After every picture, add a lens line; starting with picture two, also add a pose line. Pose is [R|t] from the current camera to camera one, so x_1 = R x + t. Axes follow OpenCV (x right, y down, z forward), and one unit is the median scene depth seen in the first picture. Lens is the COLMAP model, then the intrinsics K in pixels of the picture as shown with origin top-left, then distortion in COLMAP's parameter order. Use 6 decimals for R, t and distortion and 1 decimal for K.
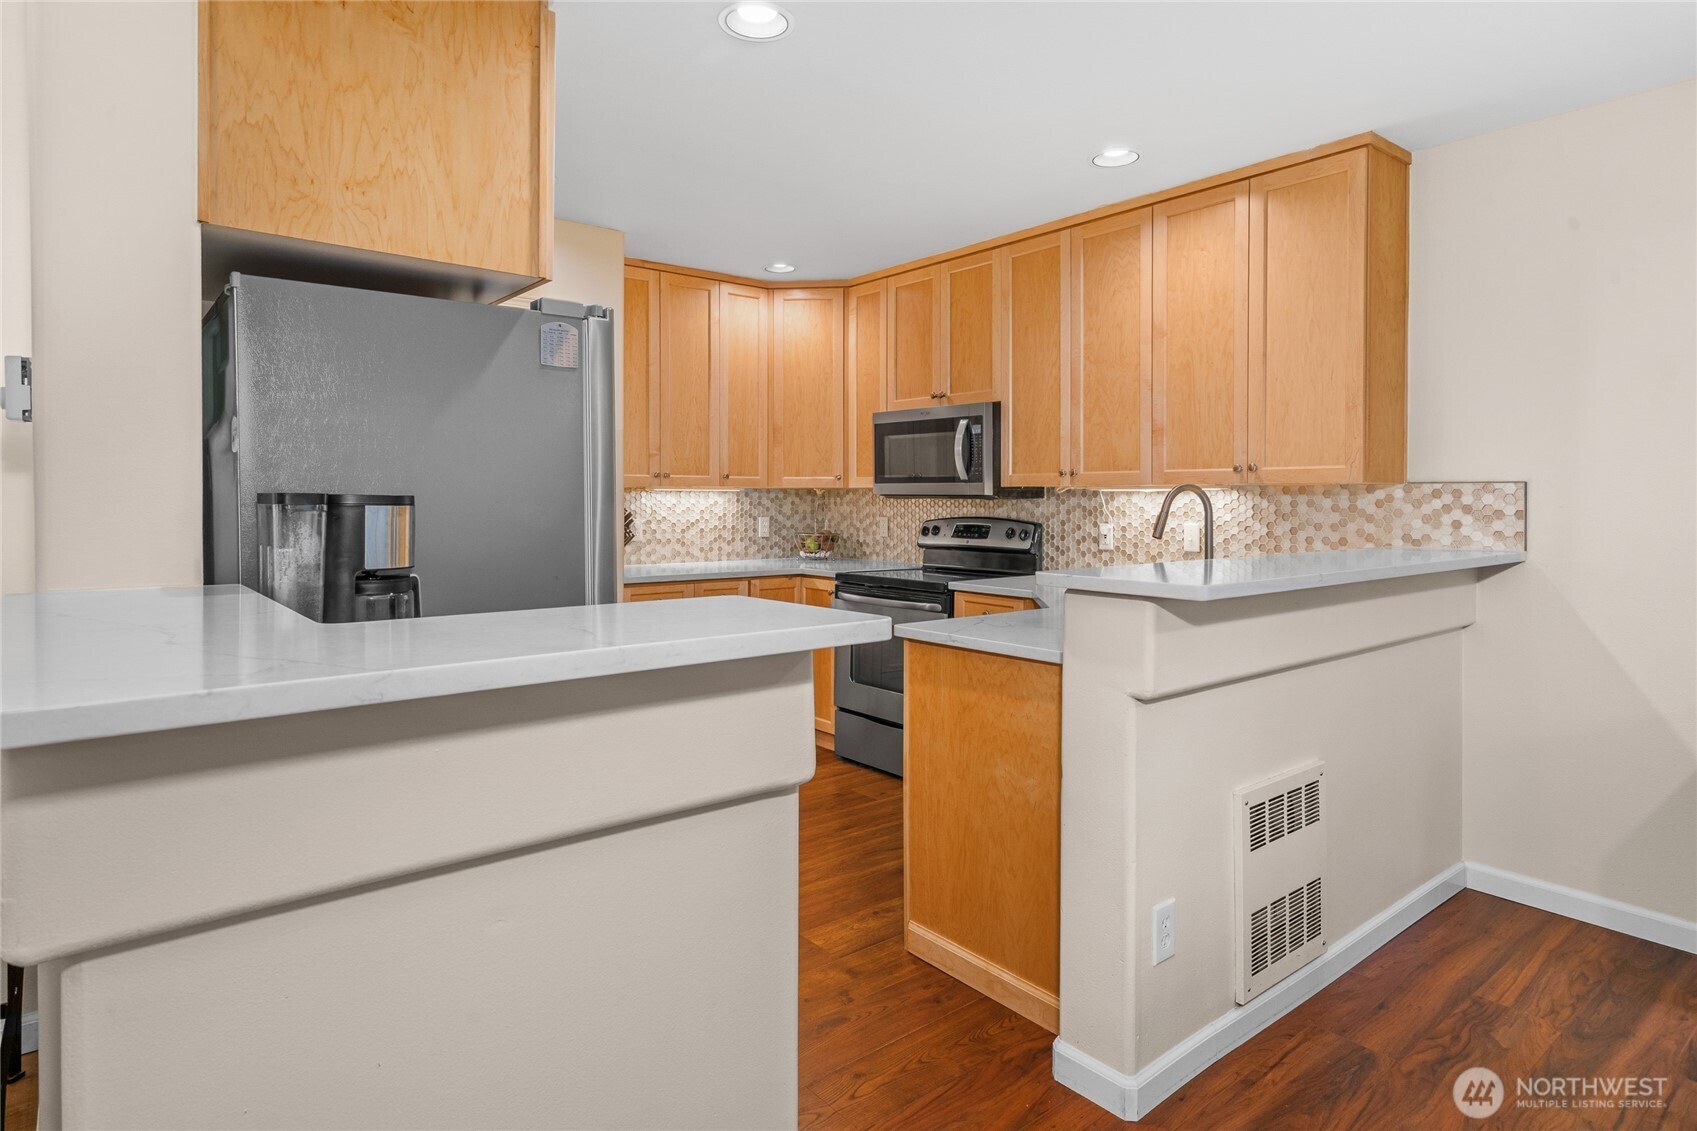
lens RADIAL K [[954.4, 0, 818.1], [0, 954.4, 512.5], [0, 0, 1]] dist [0.009971, -0.005150]
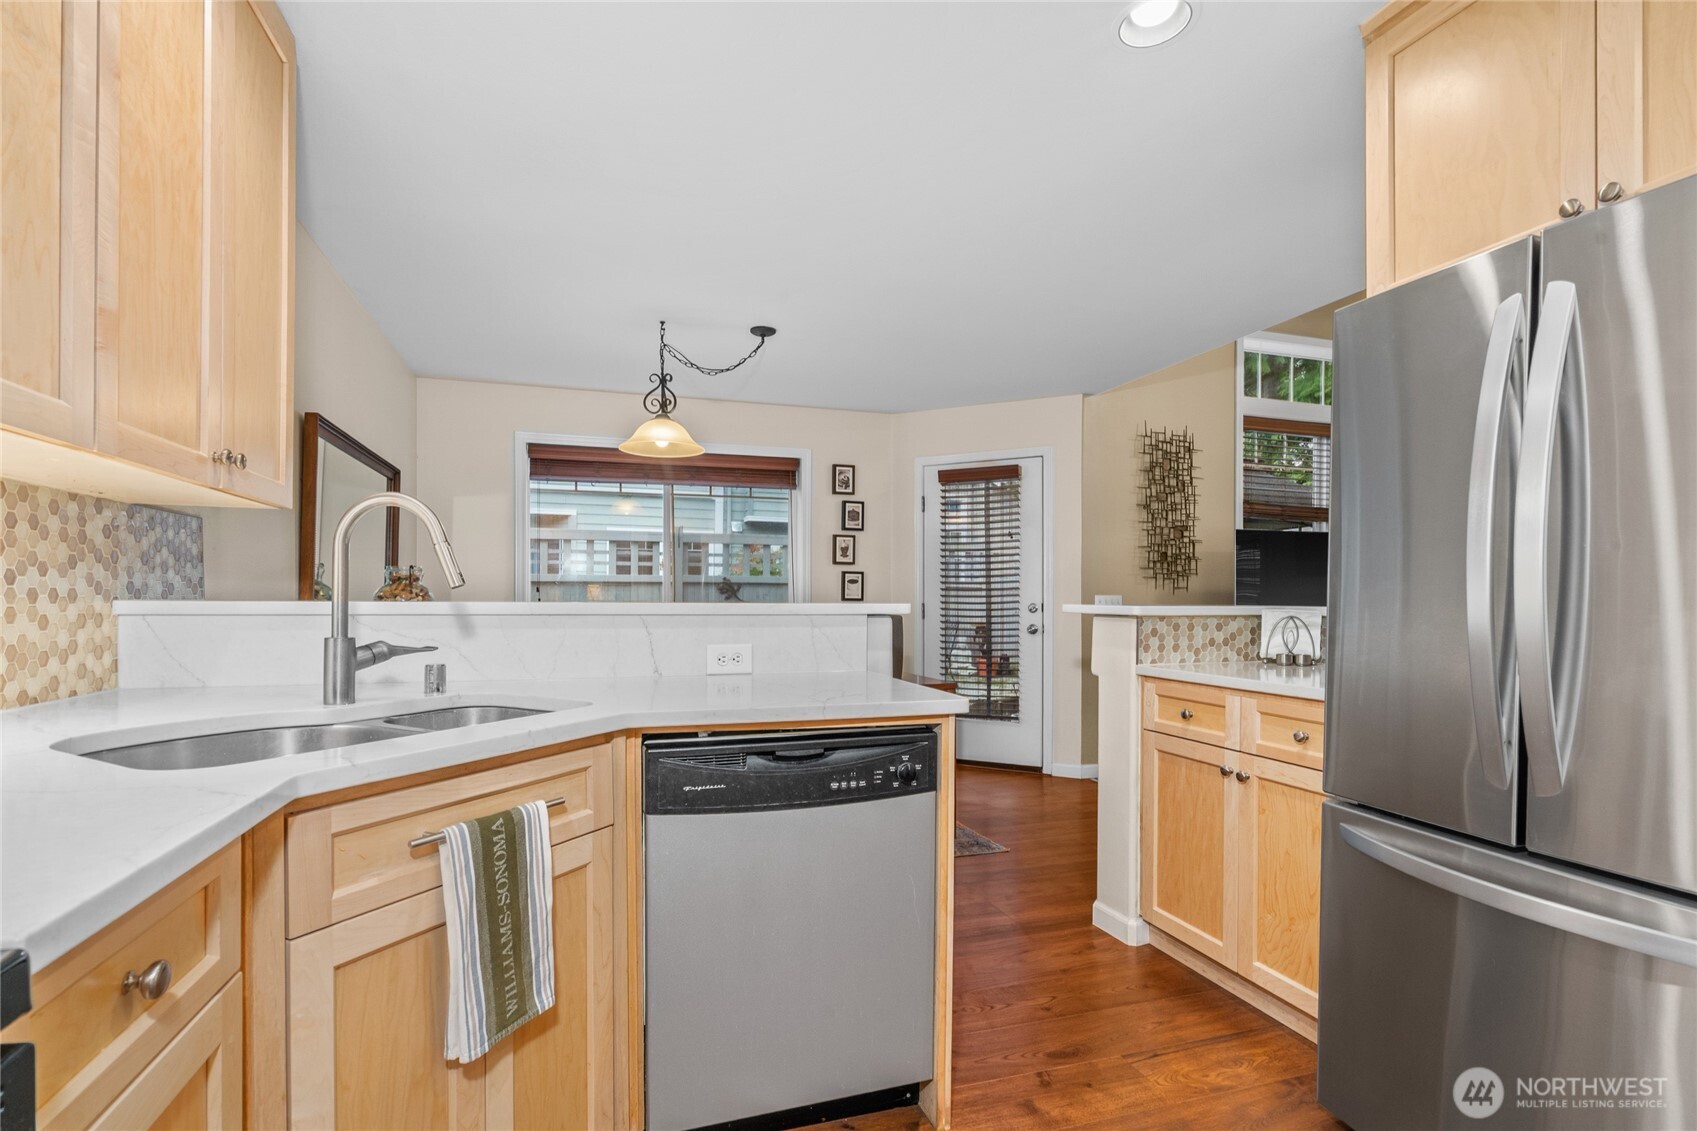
lens RADIAL K [[781.1, 0, 812.1], [0, 781.1, 609.6], [0, 0, 1]] dist [-0.007496, 0.002704]
pose [[-0.931646, -0.016618, 0.362986, -0.016169], [-0.006644, 0.999566, 0.028710, 0.018644], [-0.363305, 0.024336, -0.931352, 1.038917]]
